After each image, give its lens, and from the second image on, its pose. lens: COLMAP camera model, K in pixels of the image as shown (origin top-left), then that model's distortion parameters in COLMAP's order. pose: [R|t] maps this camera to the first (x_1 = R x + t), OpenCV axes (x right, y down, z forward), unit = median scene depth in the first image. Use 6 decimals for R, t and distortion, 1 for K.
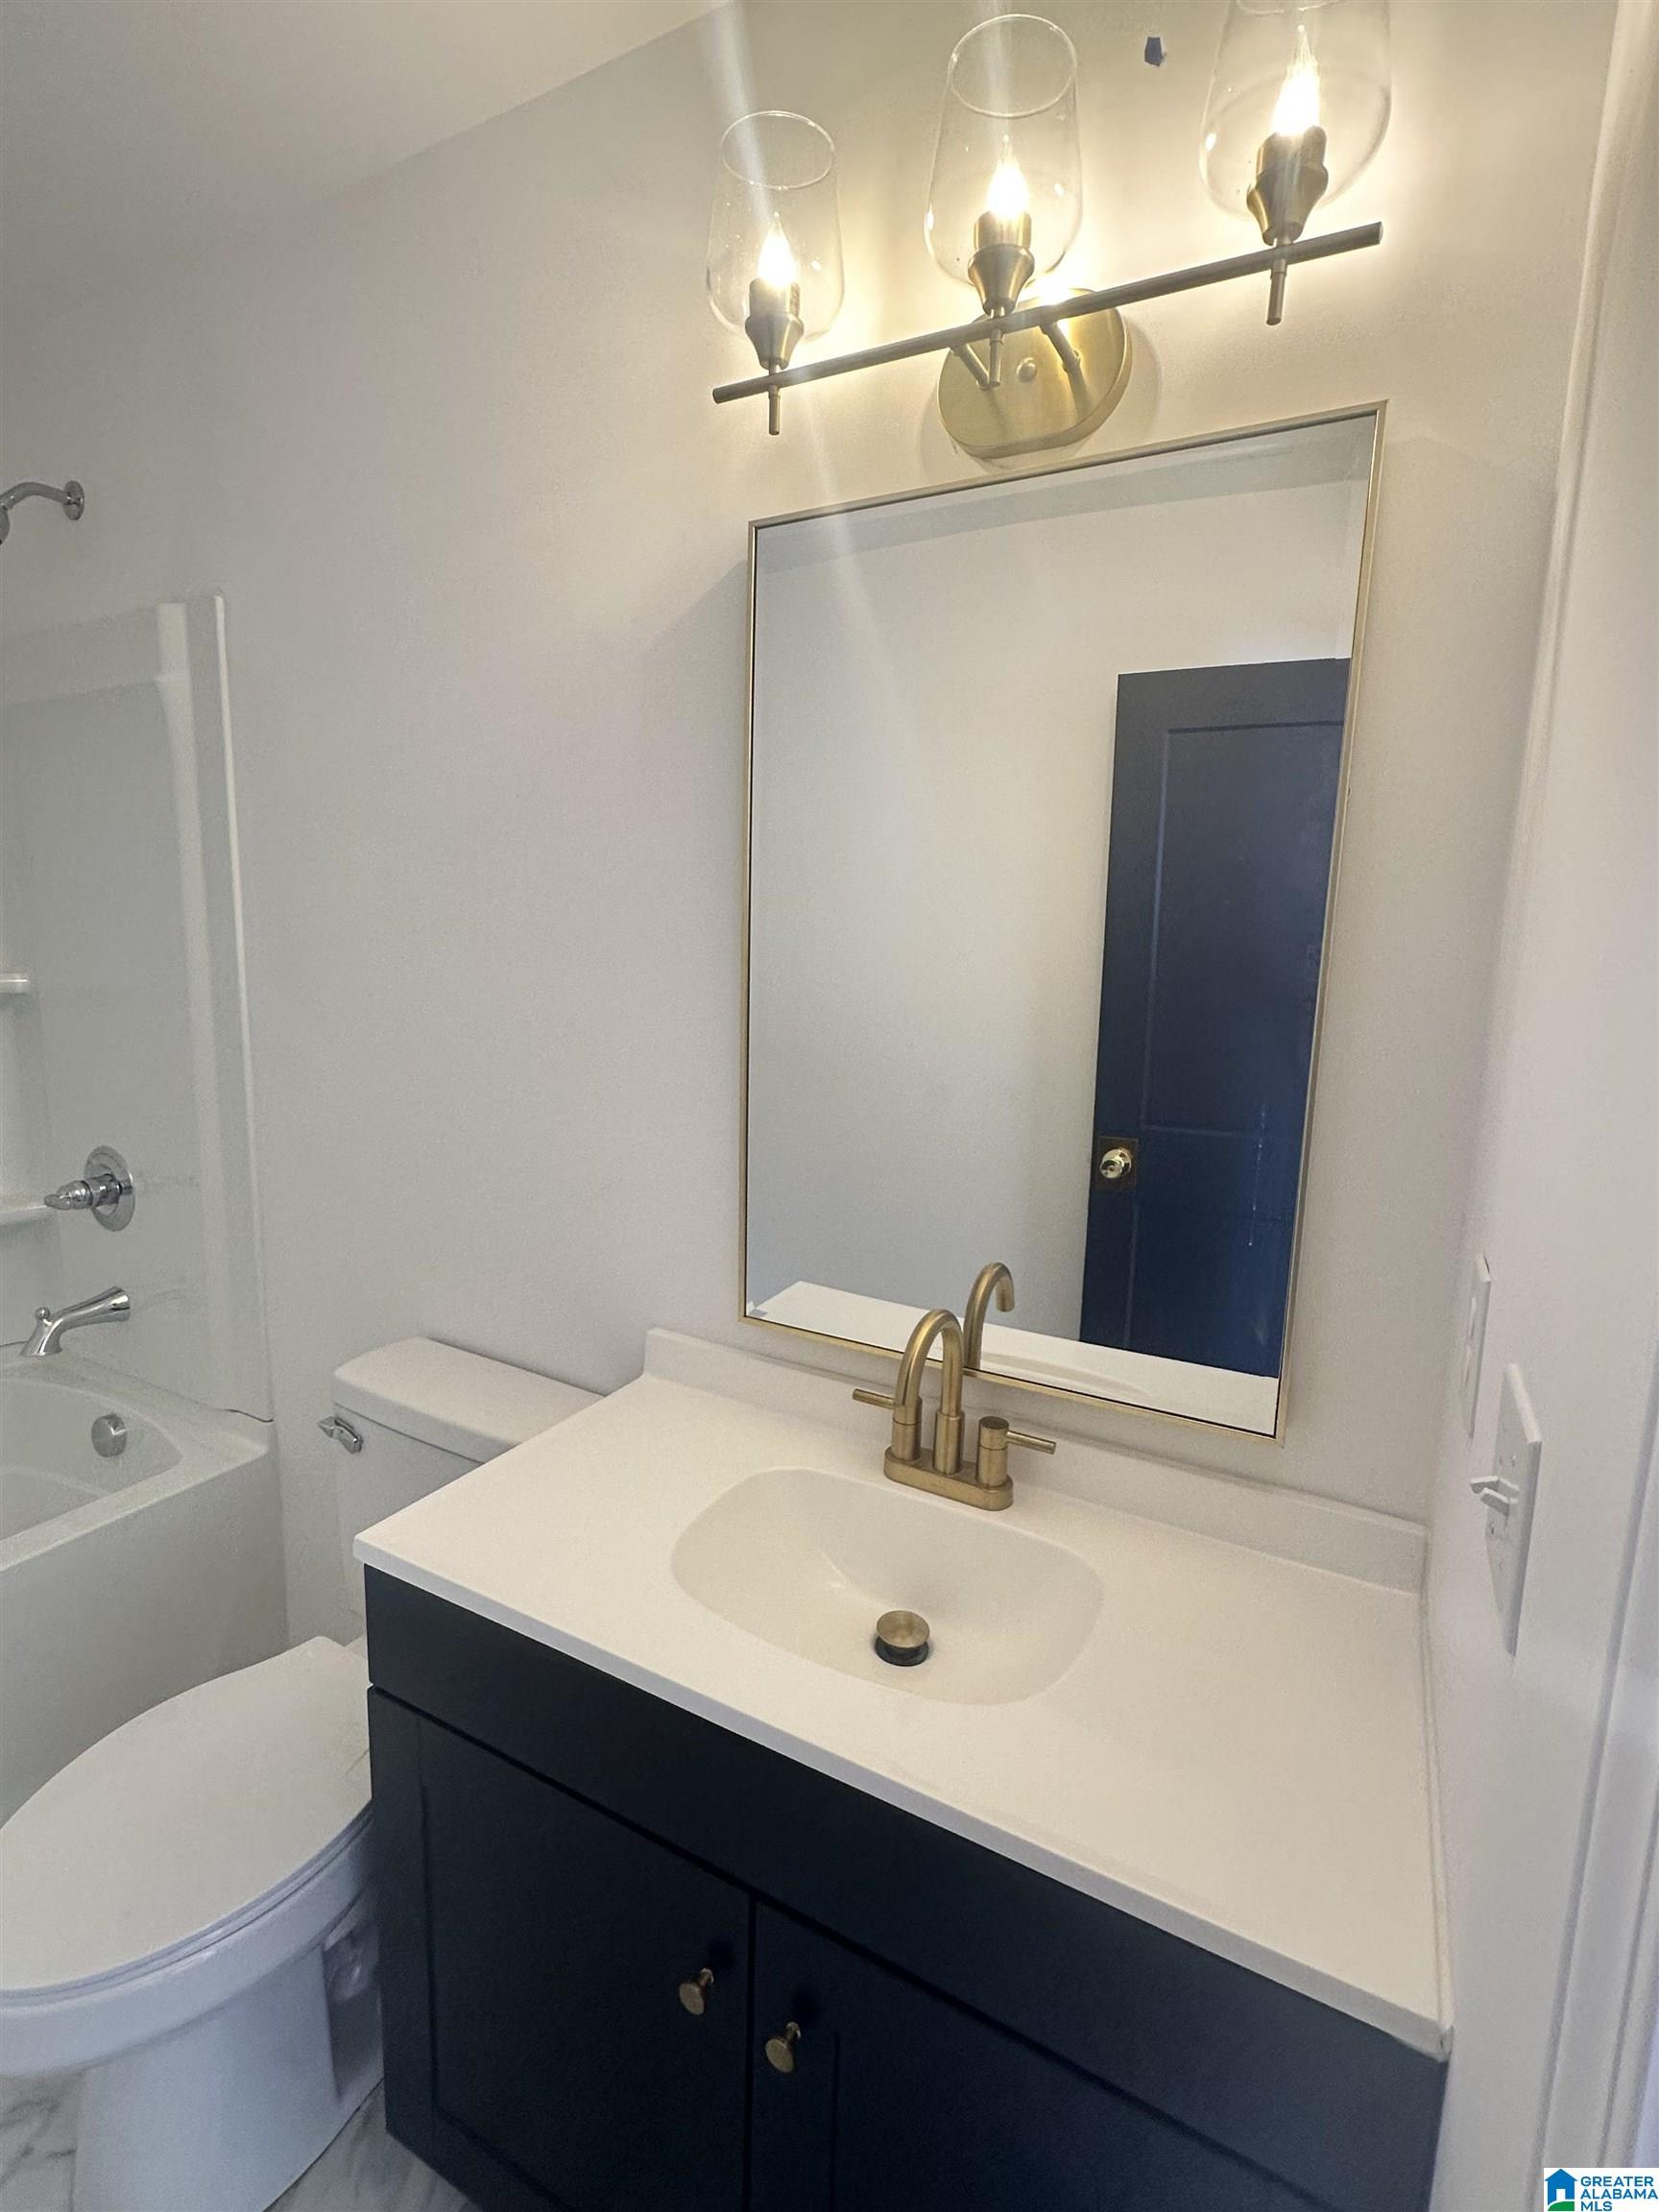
lens RADIAL K [[1035.5, 0, 835.7], [0, 1035.5, 1083.6], [0, 0, 1]] dist [0.001950, -0.000462]
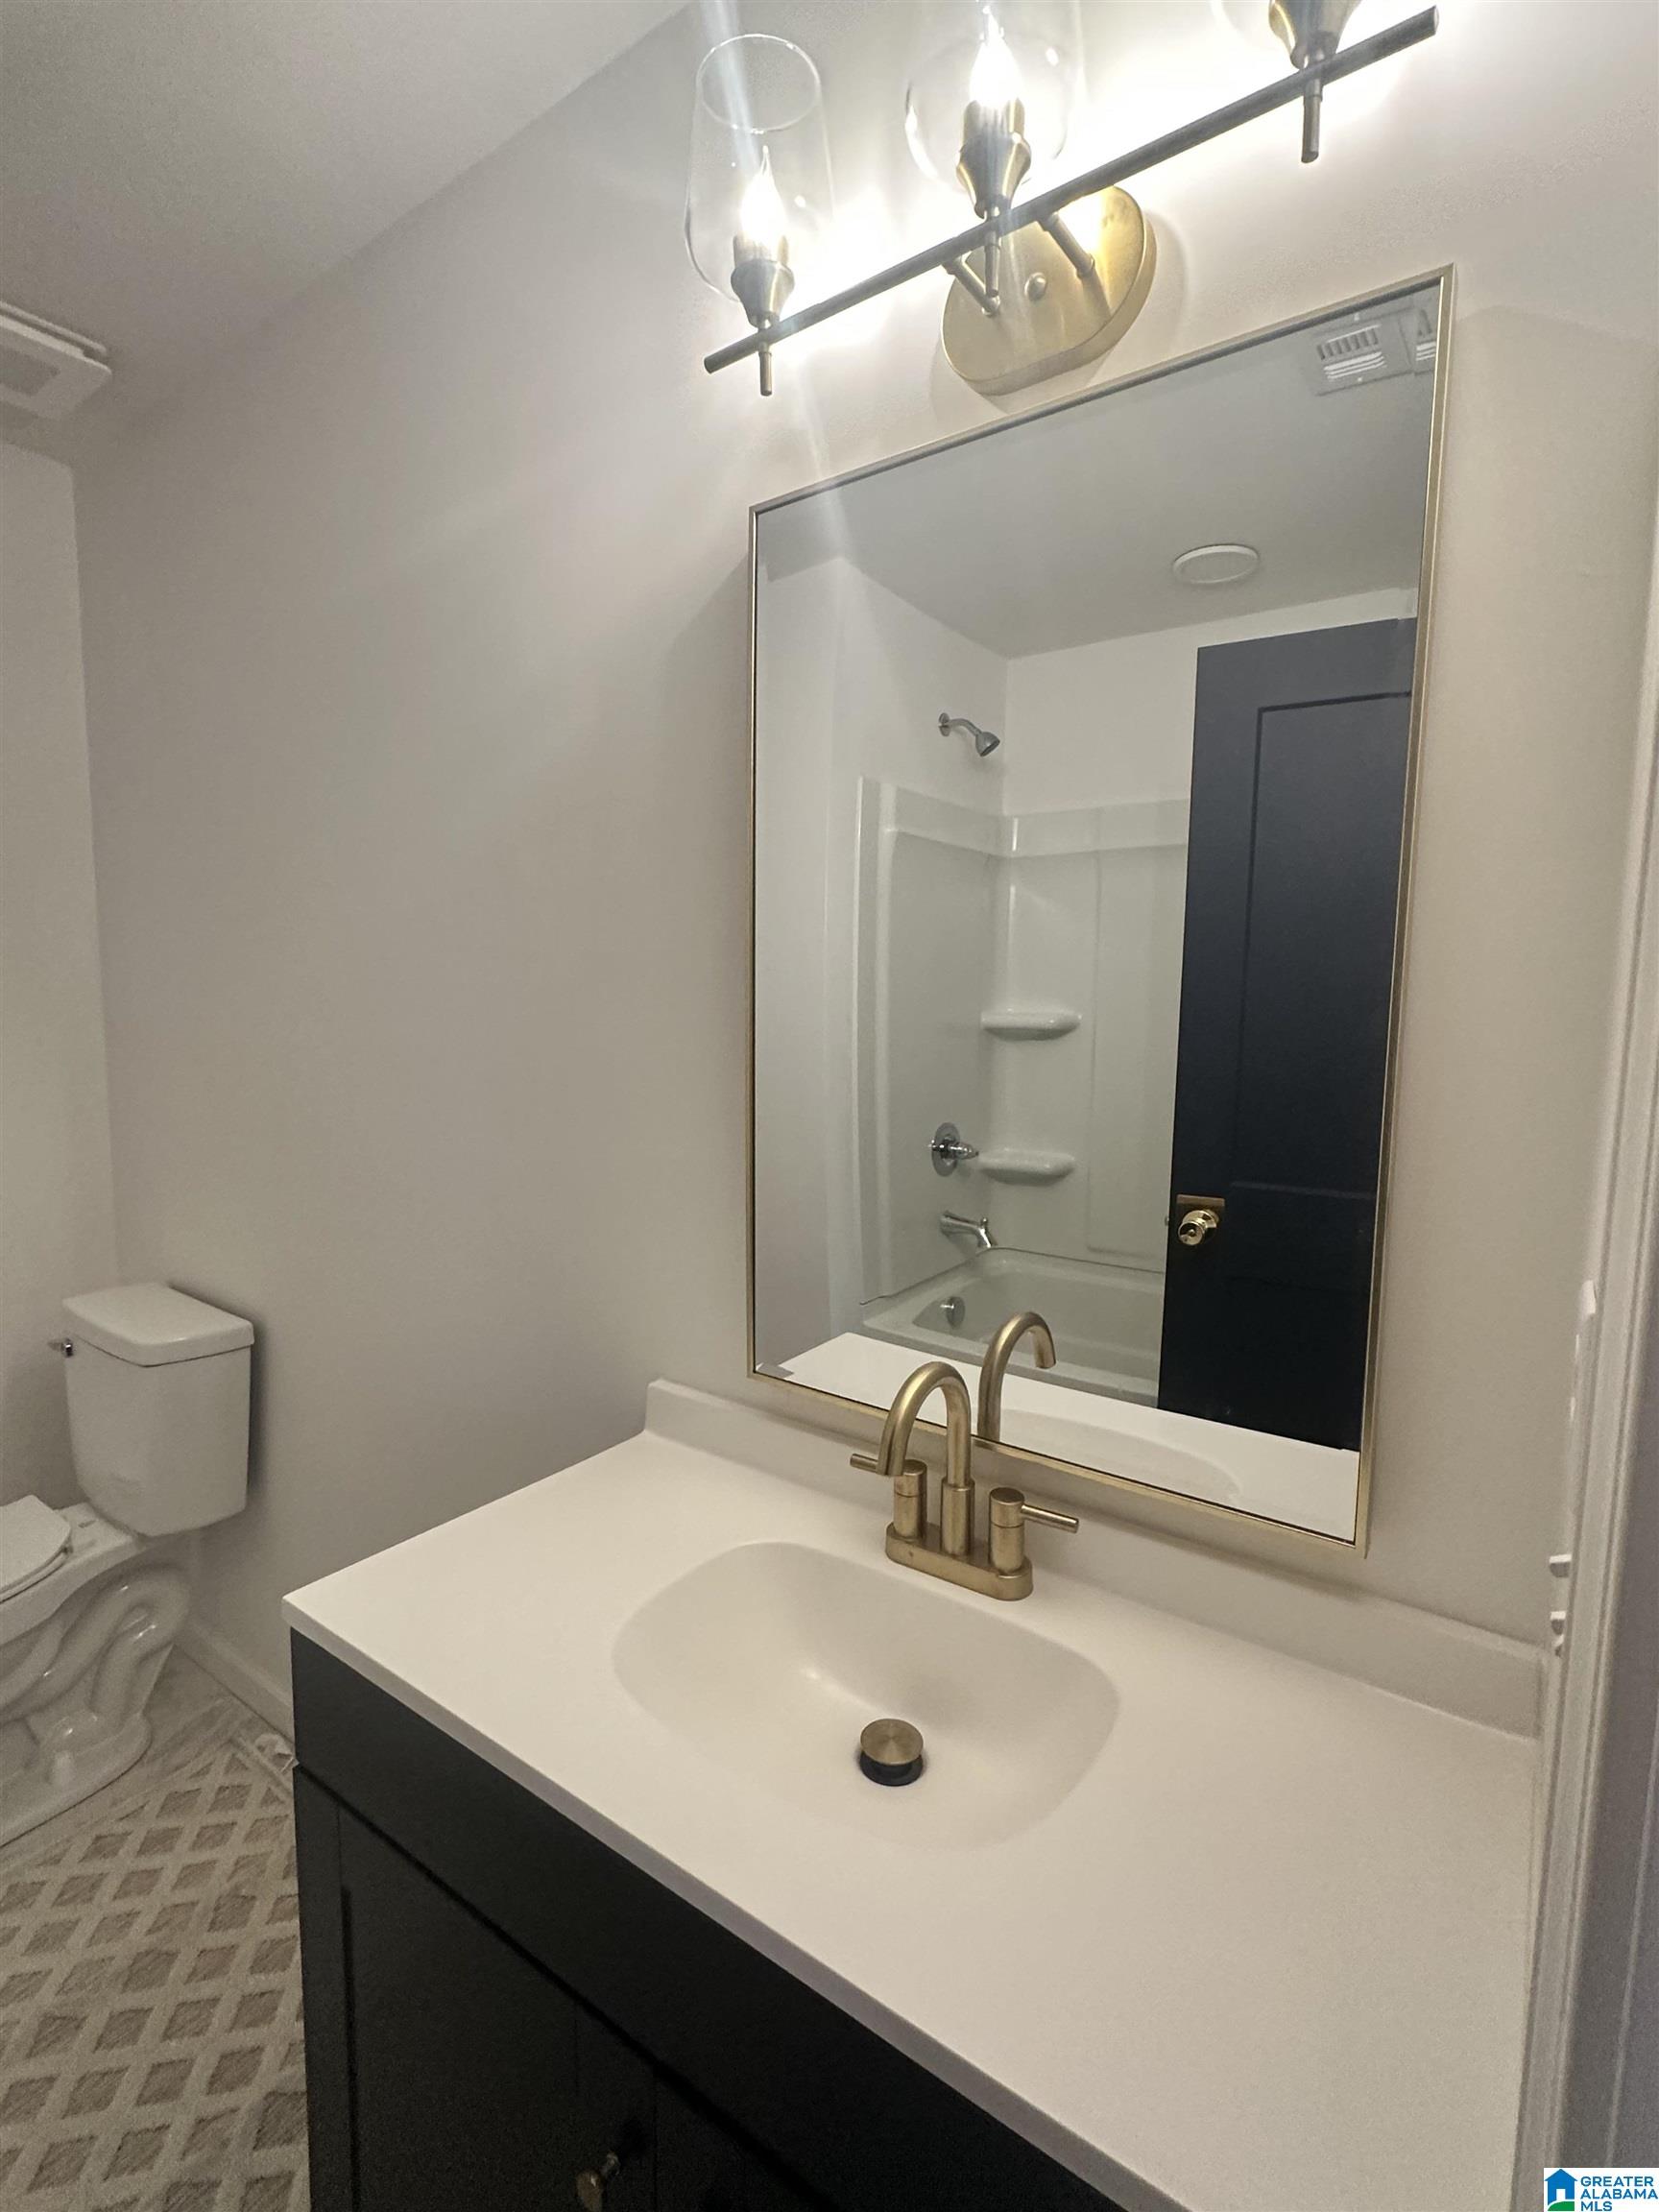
lens RADIAL K [[1030.4, 0, 829.5], [0, 1030.4, 1106.0], [0, 0, 1]] dist [-0.058134, 0.020638]
pose [[0.996449, 0.000262, -0.084196, 0.078577], [-0.003819, 0.999107, -0.042079, 0.045885], [0.084110, 0.042252, 0.995560, 0.152758]]
